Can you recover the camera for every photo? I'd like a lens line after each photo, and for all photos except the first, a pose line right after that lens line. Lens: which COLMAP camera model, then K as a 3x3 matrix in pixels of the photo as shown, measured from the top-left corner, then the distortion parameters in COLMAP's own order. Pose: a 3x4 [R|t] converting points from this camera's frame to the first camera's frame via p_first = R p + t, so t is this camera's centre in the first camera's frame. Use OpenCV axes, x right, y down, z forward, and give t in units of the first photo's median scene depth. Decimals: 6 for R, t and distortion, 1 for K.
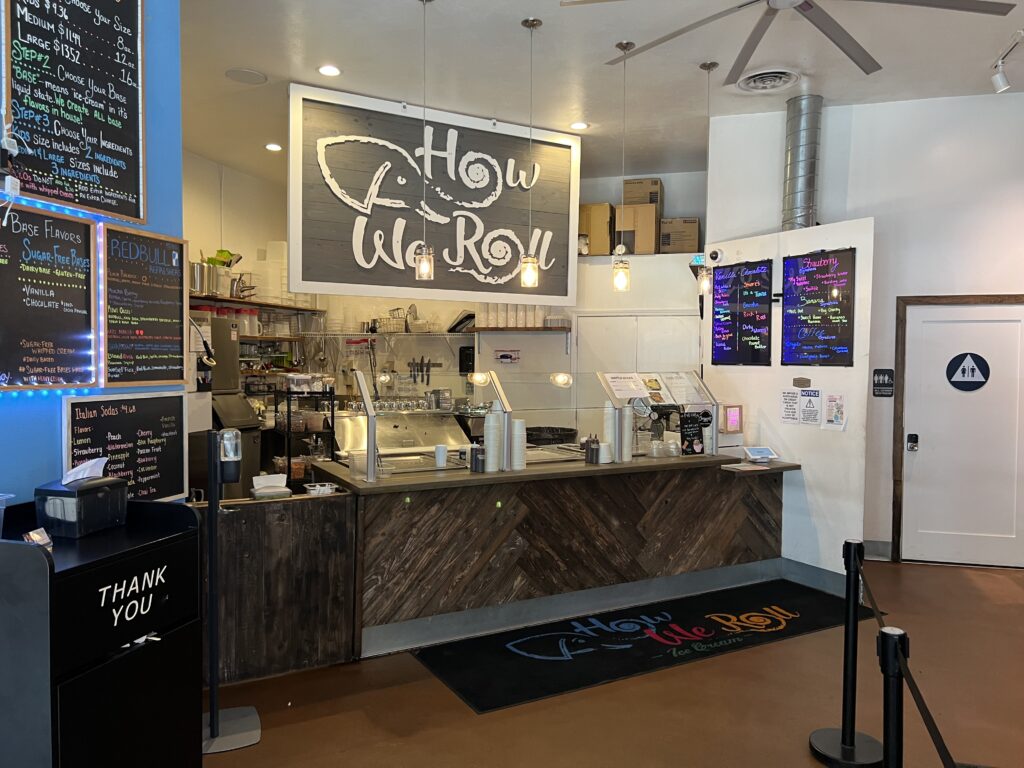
lens RADIAL K [[777.3, 0, 514.6], [0, 777.3, 388.8], [0, 0, 1]] dist [0.066644, -0.078683]
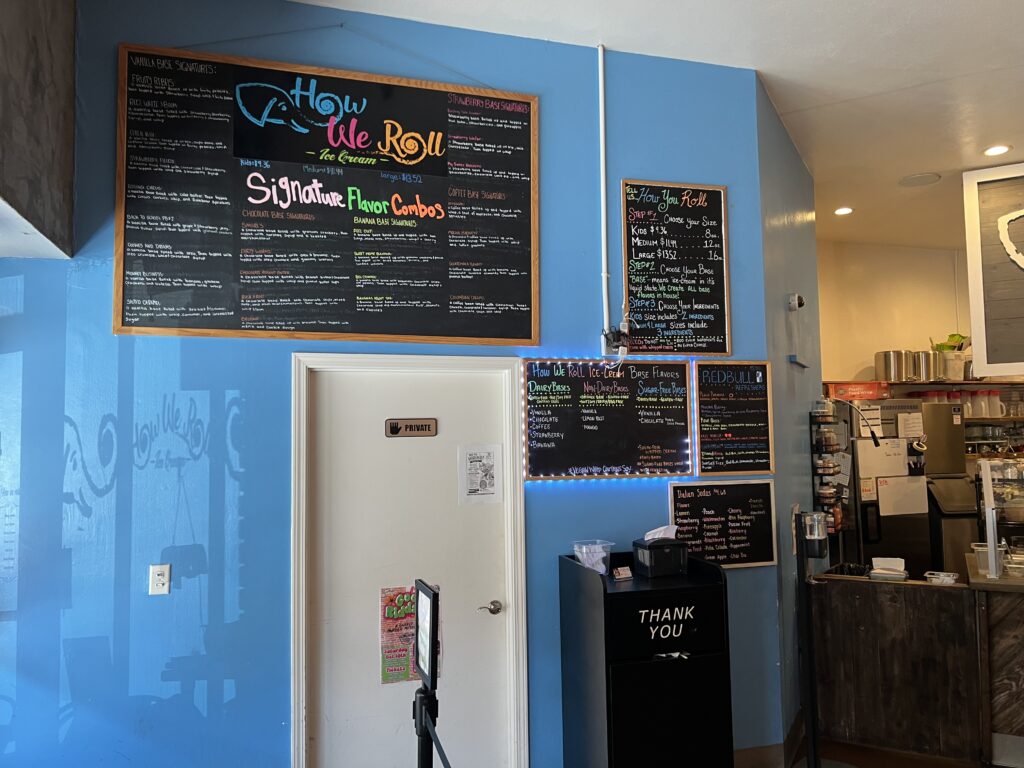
lens RADIAL K [[777.3, 0, 514.6], [0, 777.3, 388.8], [0, 0, 1]] dist [0.066644, -0.078683]
pose [[0.521204, -0.074380, -0.850185, 0.505991], [-0.006855, 0.995798, -0.091322, -0.027272], [0.853405, 0.053426, 0.518504, -0.018755]]
